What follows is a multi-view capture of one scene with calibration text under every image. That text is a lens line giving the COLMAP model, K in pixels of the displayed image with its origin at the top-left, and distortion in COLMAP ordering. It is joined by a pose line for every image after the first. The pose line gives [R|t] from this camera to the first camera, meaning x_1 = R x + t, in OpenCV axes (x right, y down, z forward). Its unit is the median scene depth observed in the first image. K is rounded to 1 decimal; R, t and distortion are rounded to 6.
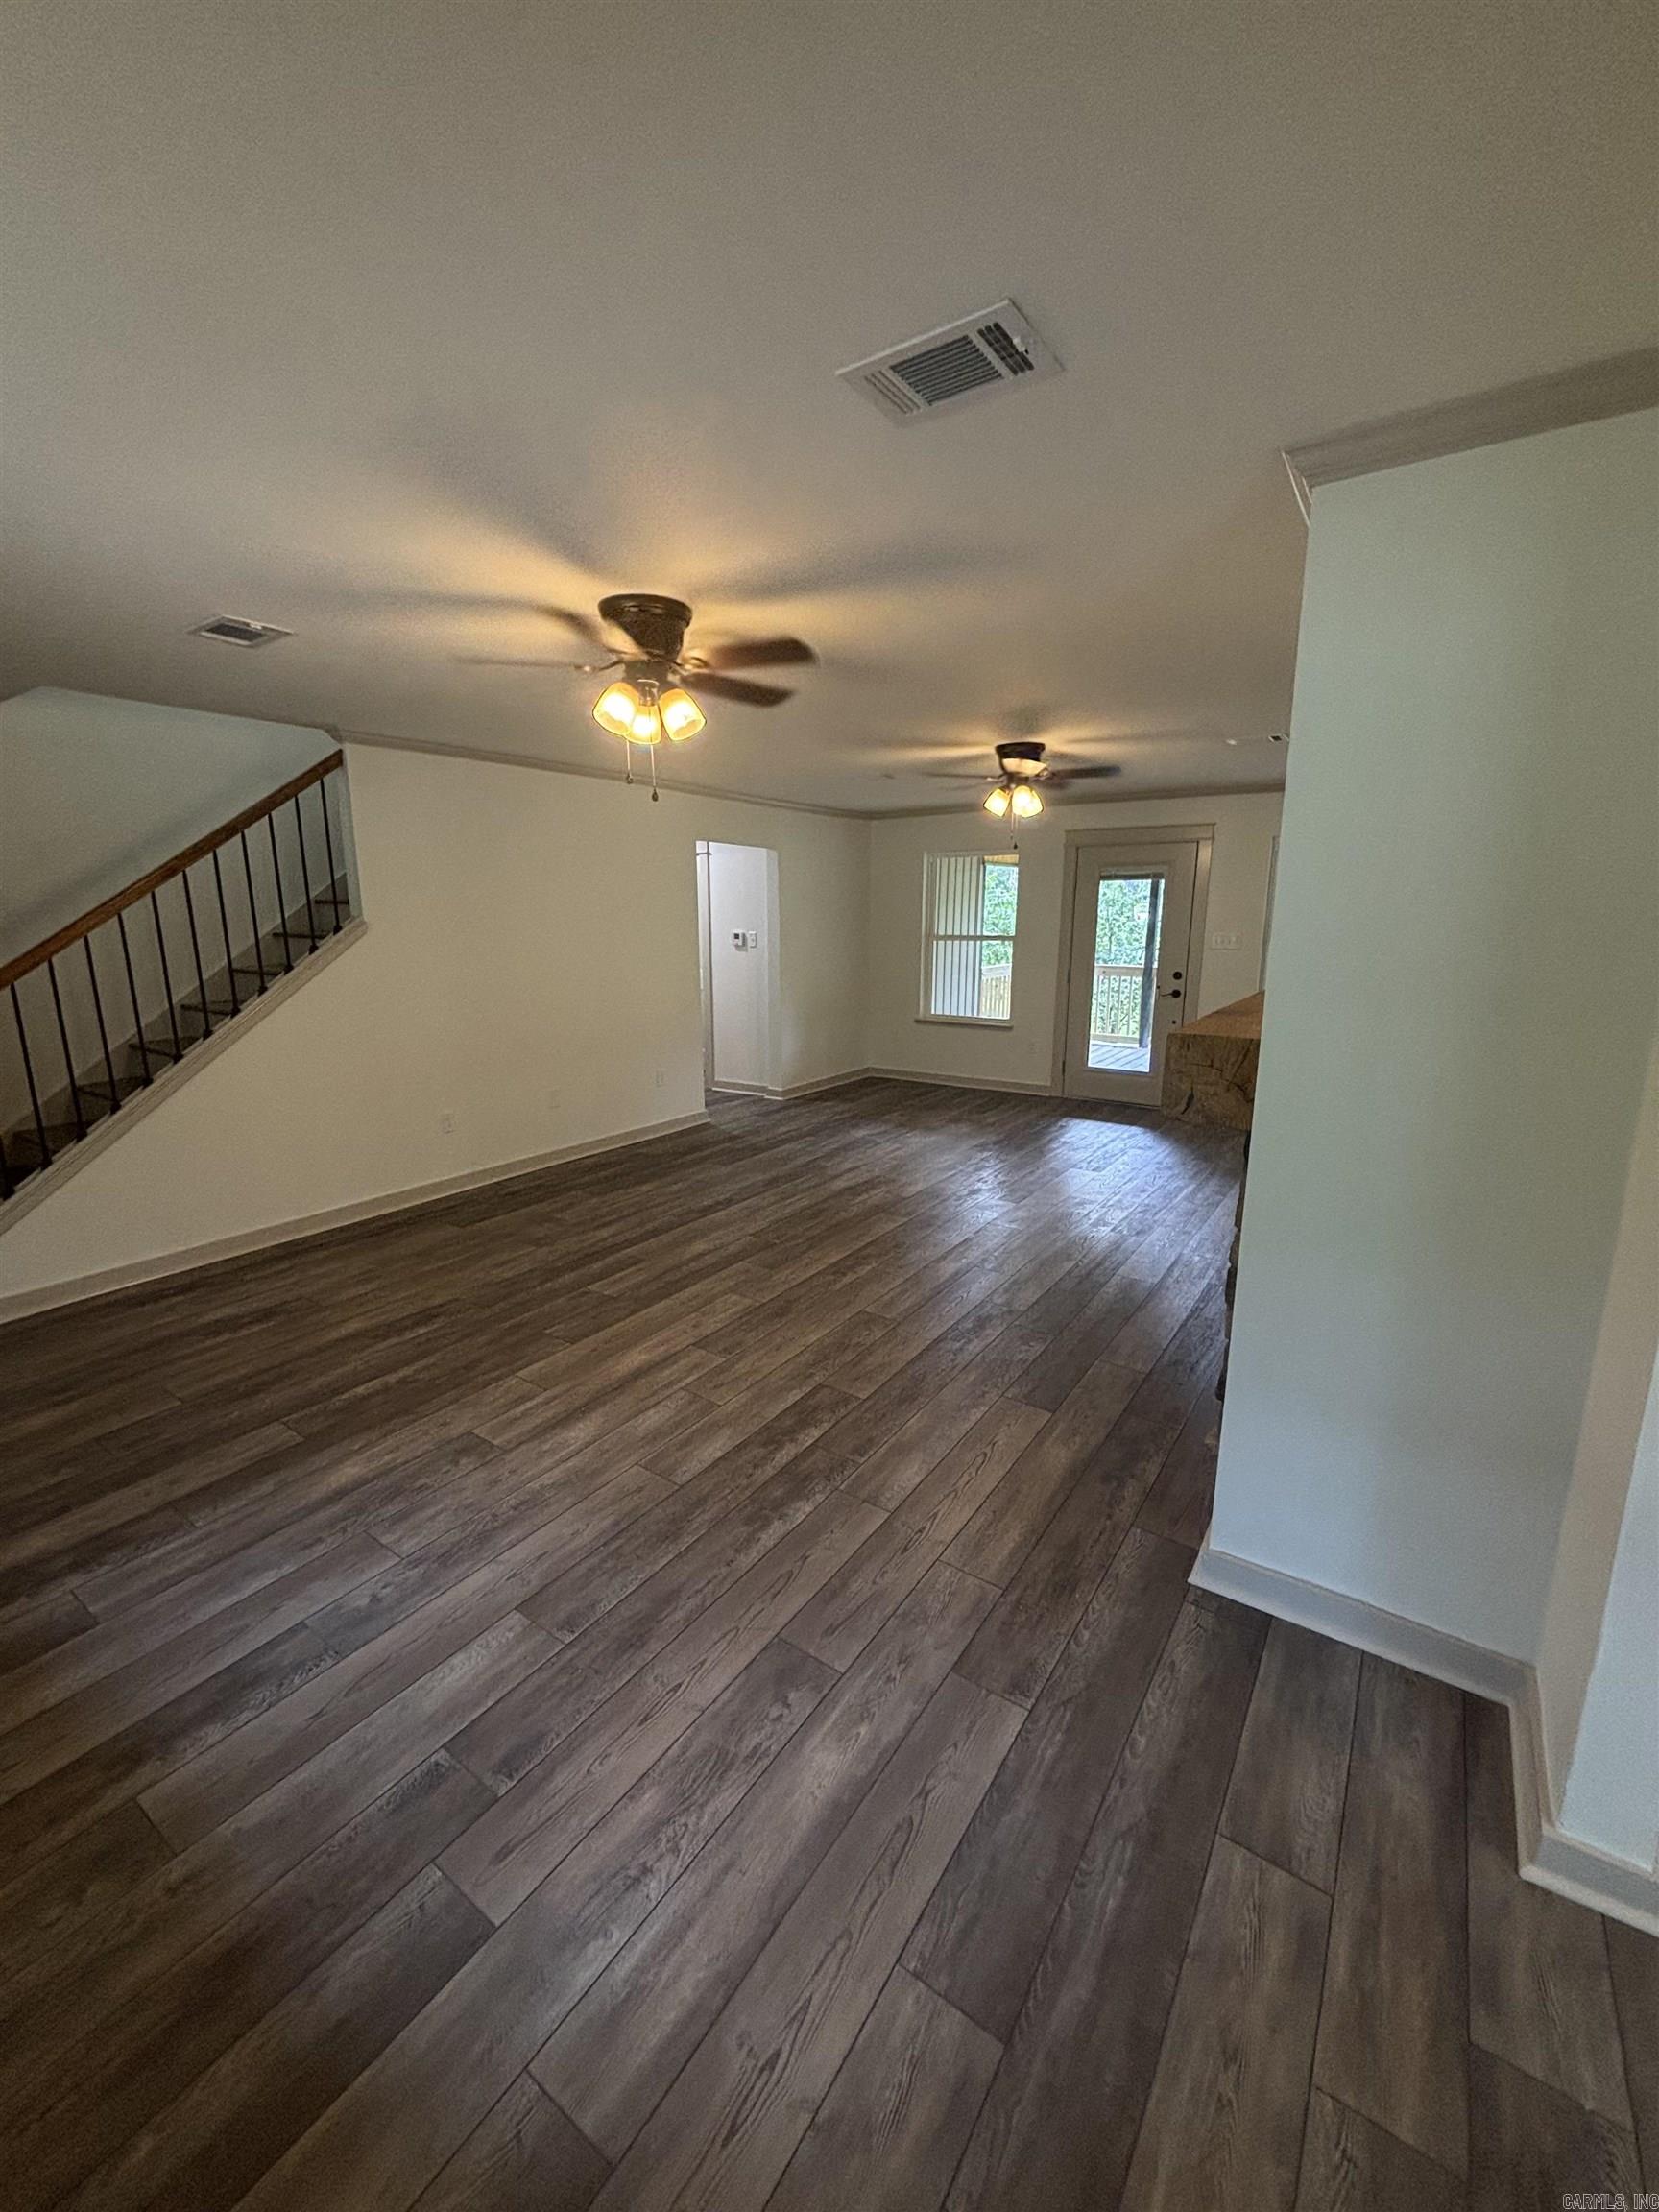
lens RADIAL K [[892.3, 0, 834.6], [0, 892.3, 1103.3], [0, 0, 1]] dist [0.002833, 0.000539]
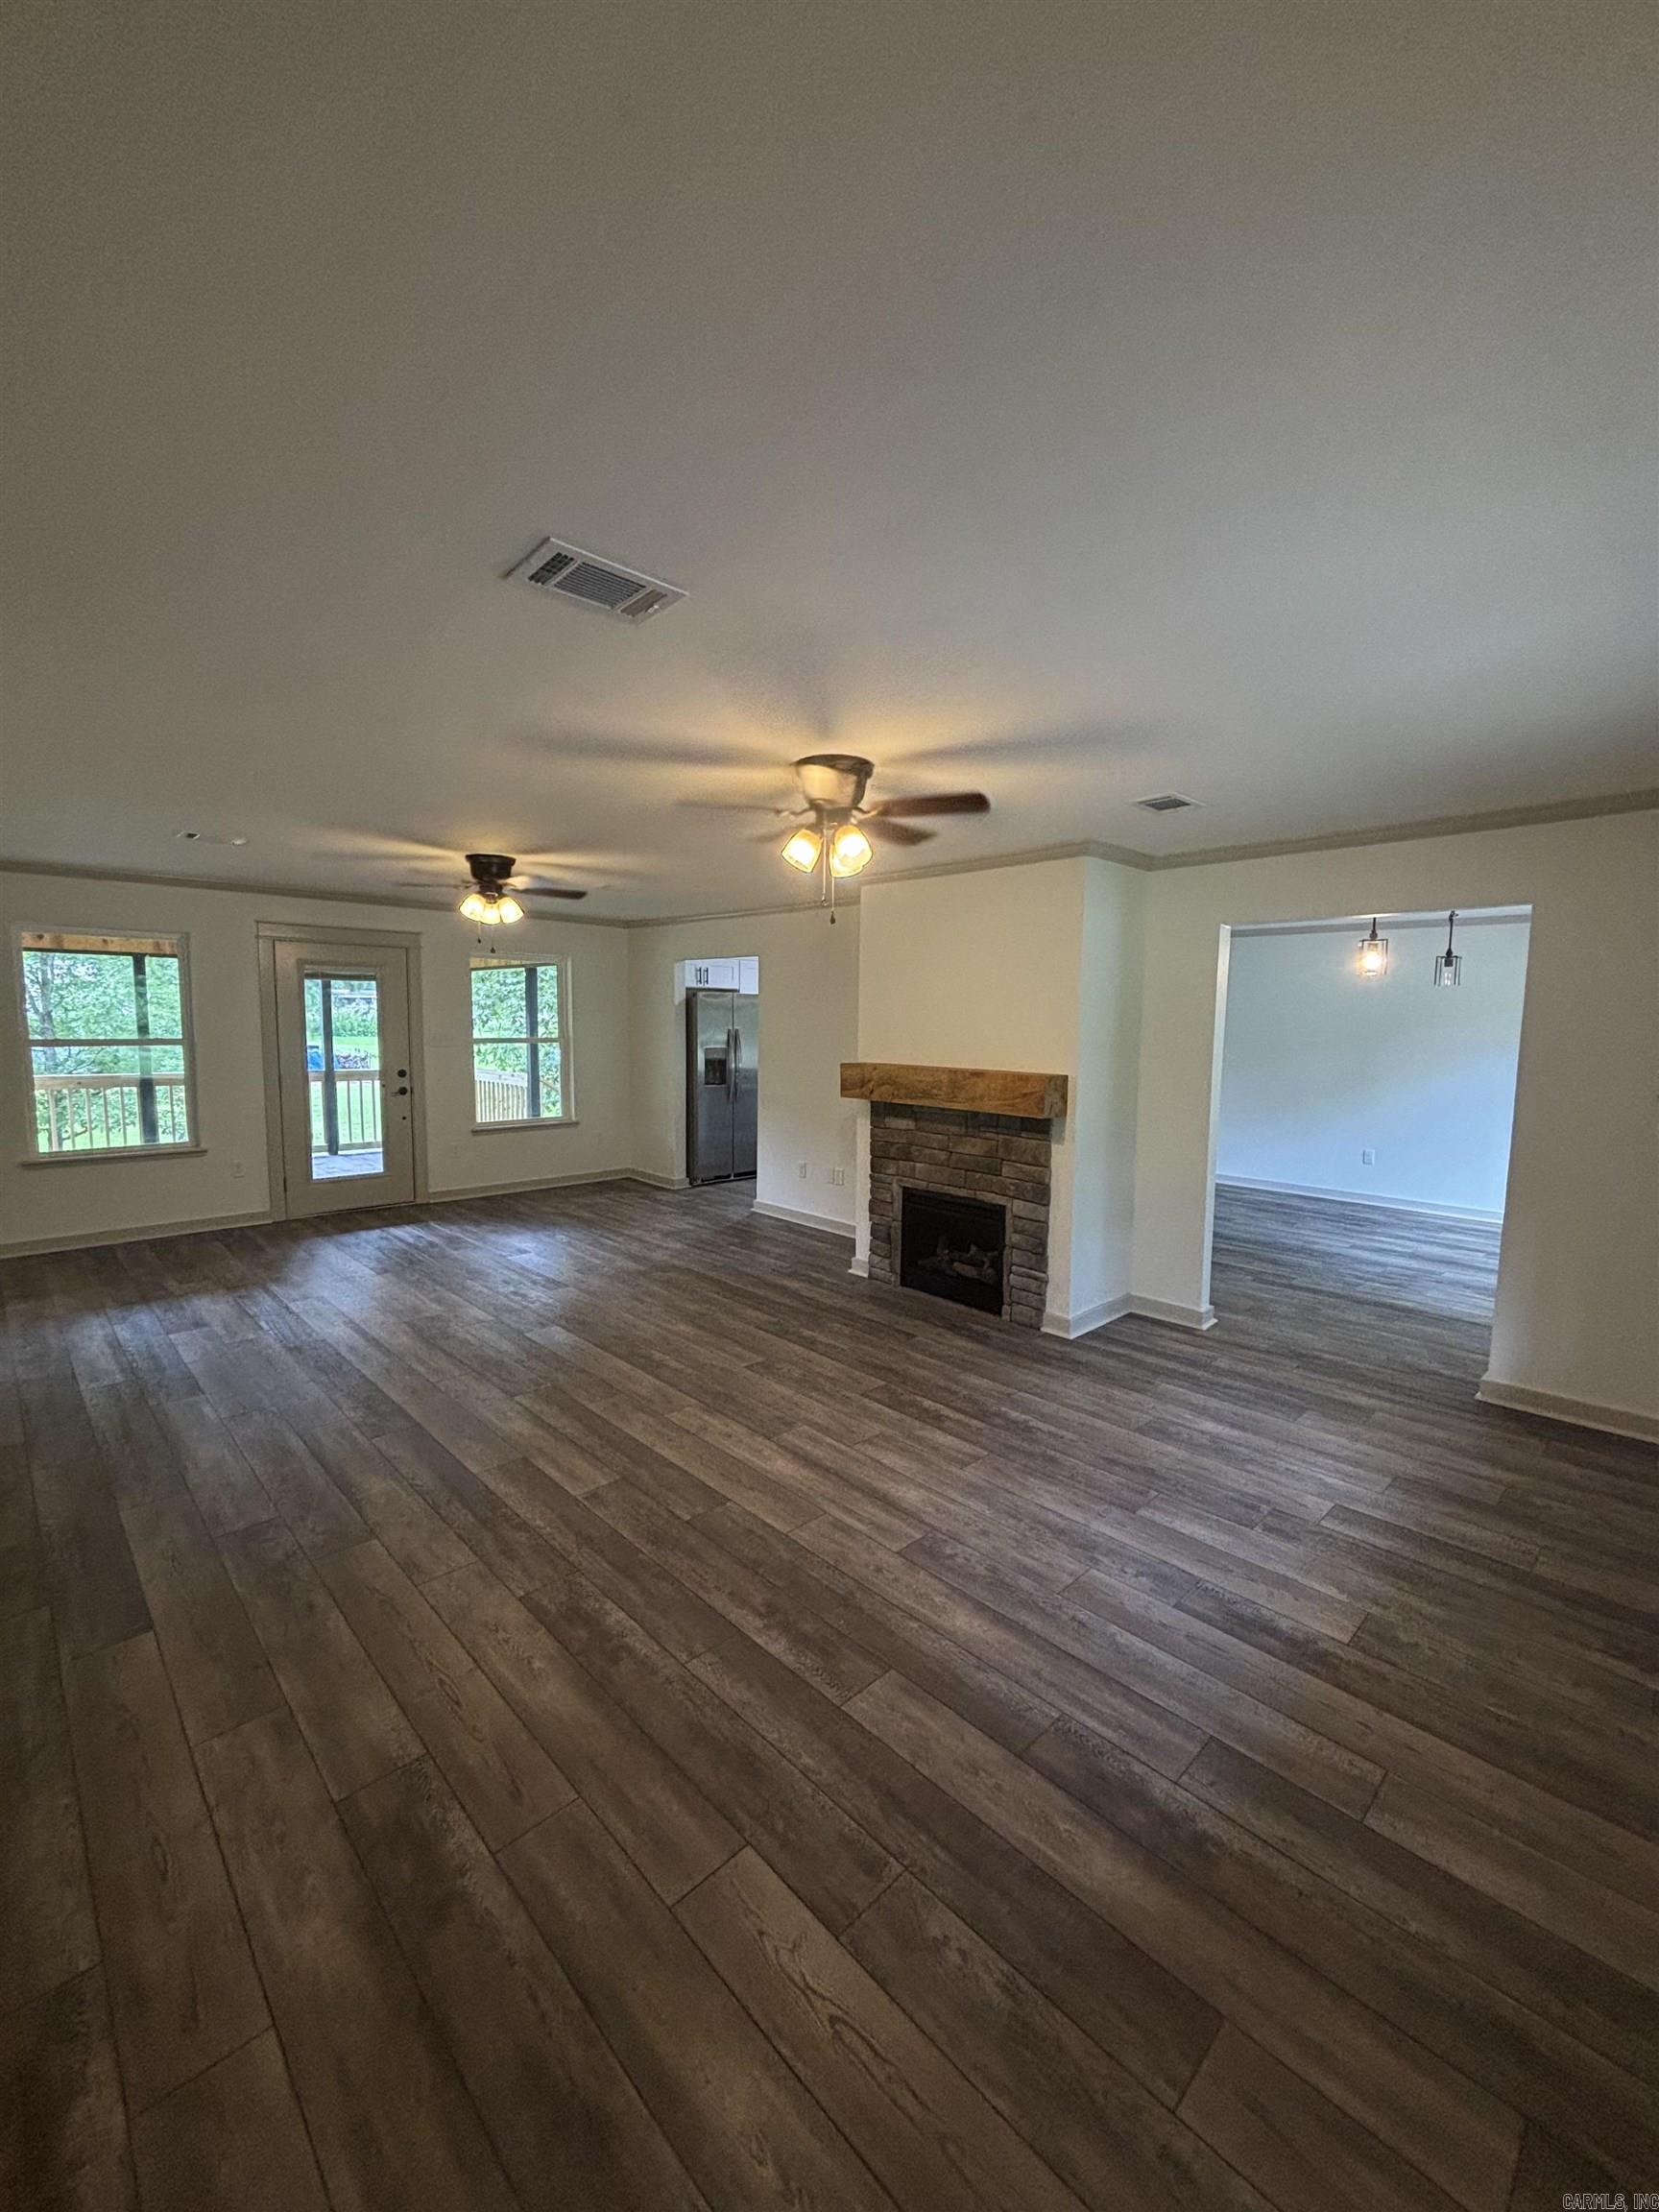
lens RADIAL K [[892.3, 0, 824.1], [0, 892.3, 1108.3], [0, 0, 1]] dist [0.002833, 0.000539]
pose [[0.206343, -0.097176, 0.973642, -1.279931], [0.194998, 0.979181, 0.056403, -0.163571], [-0.958853, 0.178220, 0.220996, 0.761274]]
